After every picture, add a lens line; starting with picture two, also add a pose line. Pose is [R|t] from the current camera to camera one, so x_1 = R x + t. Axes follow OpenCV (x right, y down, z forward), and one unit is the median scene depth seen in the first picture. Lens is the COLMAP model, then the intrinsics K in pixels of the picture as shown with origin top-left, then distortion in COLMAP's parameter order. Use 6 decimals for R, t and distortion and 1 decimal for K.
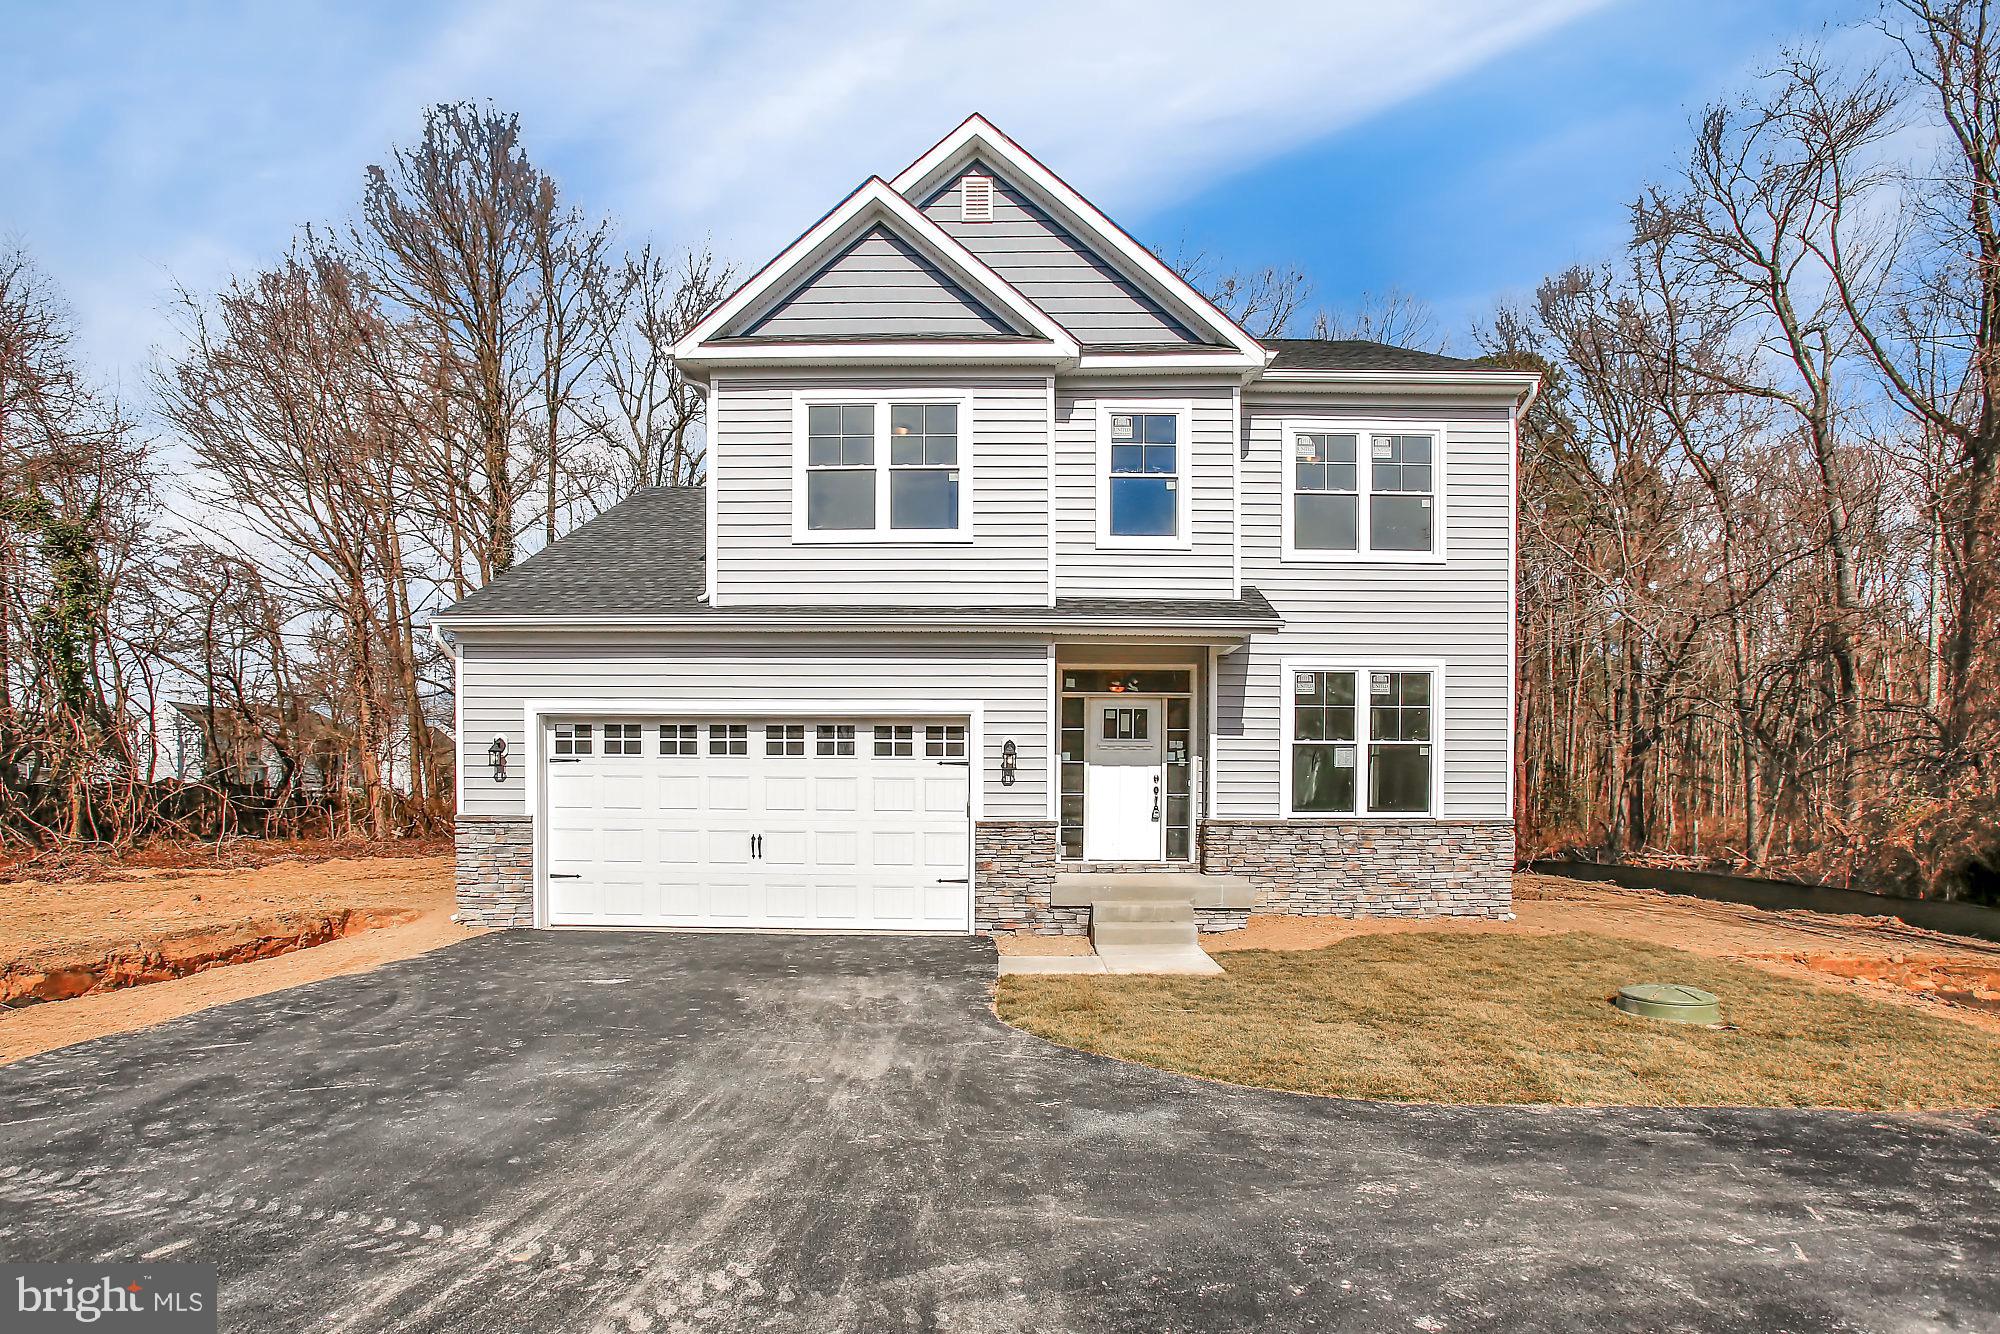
lens RADIAL K [[1045.6, 0, 997.2], [0, 1045.6, 819.3], [0, 0, 1]] dist [-0.056162, 0.028120]
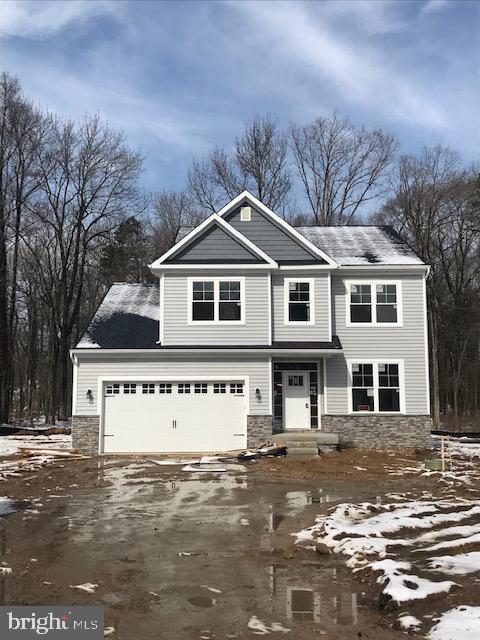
lens RADIAL K [[684.0, 0, 240.0], [0, 684.0, 320.0], [0, 0, 1]] dist [0.211935, -0.001747]
pose [[0.999705, -0.005048, 0.023762, -0.085765], [0.008135, 0.991262, -0.131660, -0.009170], [-0.022889, 0.131815, 0.991010, -1.020379]]
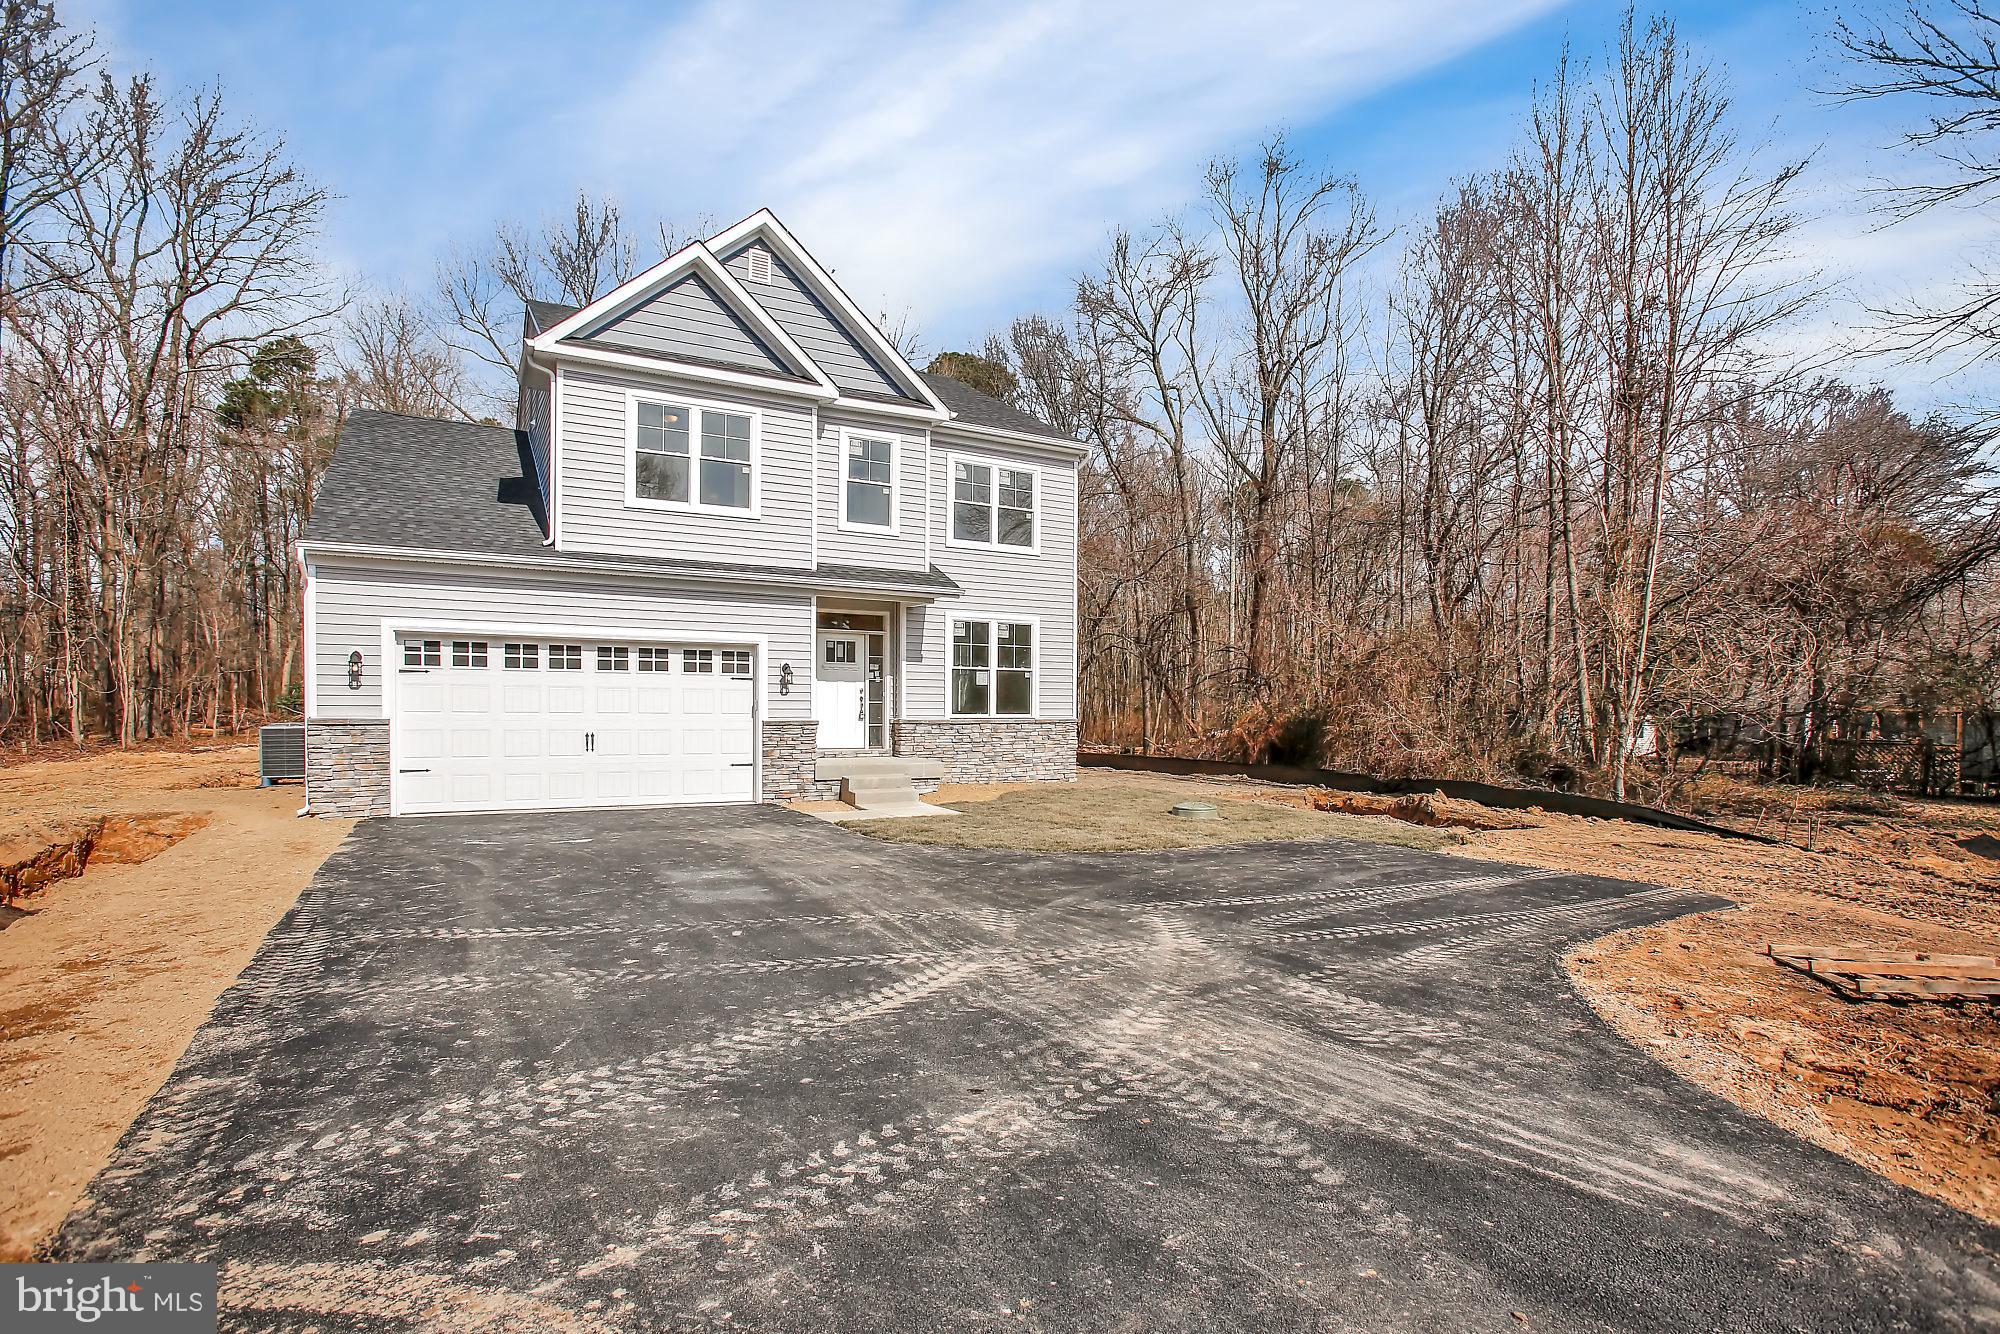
lens RADIAL K [[997.1, 0, 995.6], [0, 997.1, 714.0], [0, 0, 1]] dist [-0.027804, 0.000458]
pose [[0.860561, -0.002898, 0.509339, -0.417298], [0.007816, 0.999941, -0.007517, 0.004524], [-0.509287, 0.010450, 0.860533, -0.283869]]
